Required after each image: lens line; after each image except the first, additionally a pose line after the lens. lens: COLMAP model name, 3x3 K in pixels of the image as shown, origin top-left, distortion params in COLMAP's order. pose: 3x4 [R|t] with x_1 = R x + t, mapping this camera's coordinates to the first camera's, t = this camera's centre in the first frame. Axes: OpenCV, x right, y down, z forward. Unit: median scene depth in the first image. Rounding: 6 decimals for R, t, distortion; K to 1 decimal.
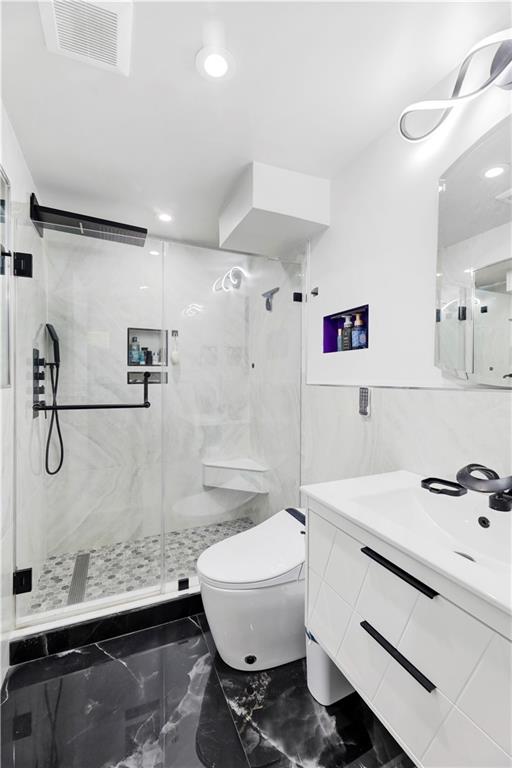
lens RADIAL K [[318.7, 0, 240.8], [0, 318.7, 380.2], [0, 0, 1]] dist [-0.001446, -0.000402]
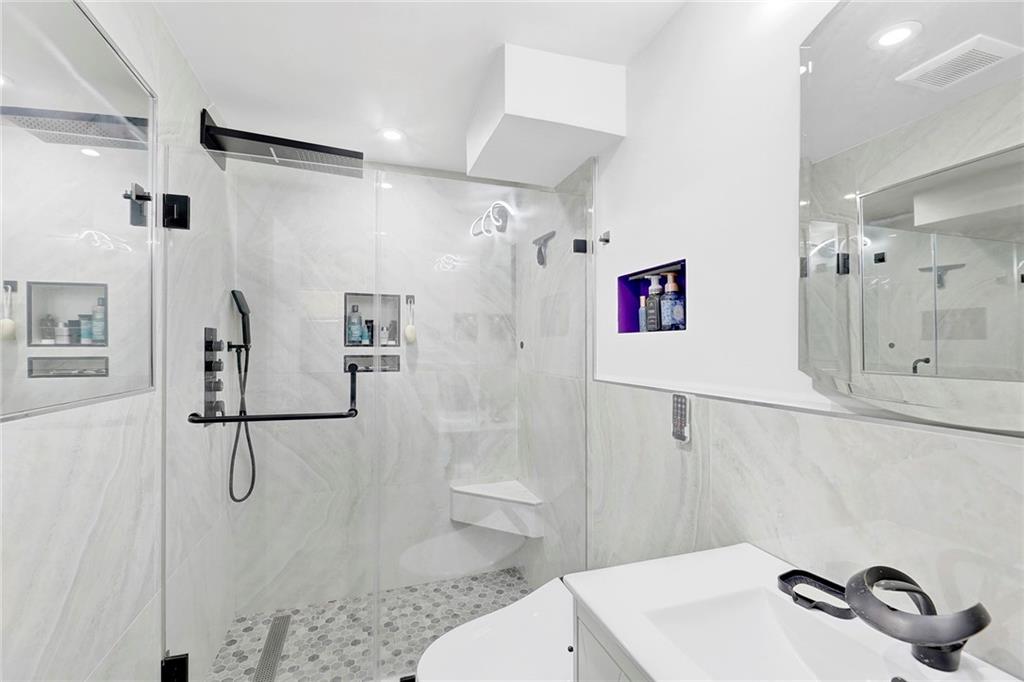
lens RADIAL K [[425.0, 0, 499.4], [0, 425.0, 343.9], [0, 0, 1]] dist [-0.001446, -0.000402]
pose [[0.997535, -0.010922, -0.069311, 0.060769], [0.010169, 0.999885, -0.011216, -0.043157], [0.069426, 0.010484, 0.997532, 0.098019]]
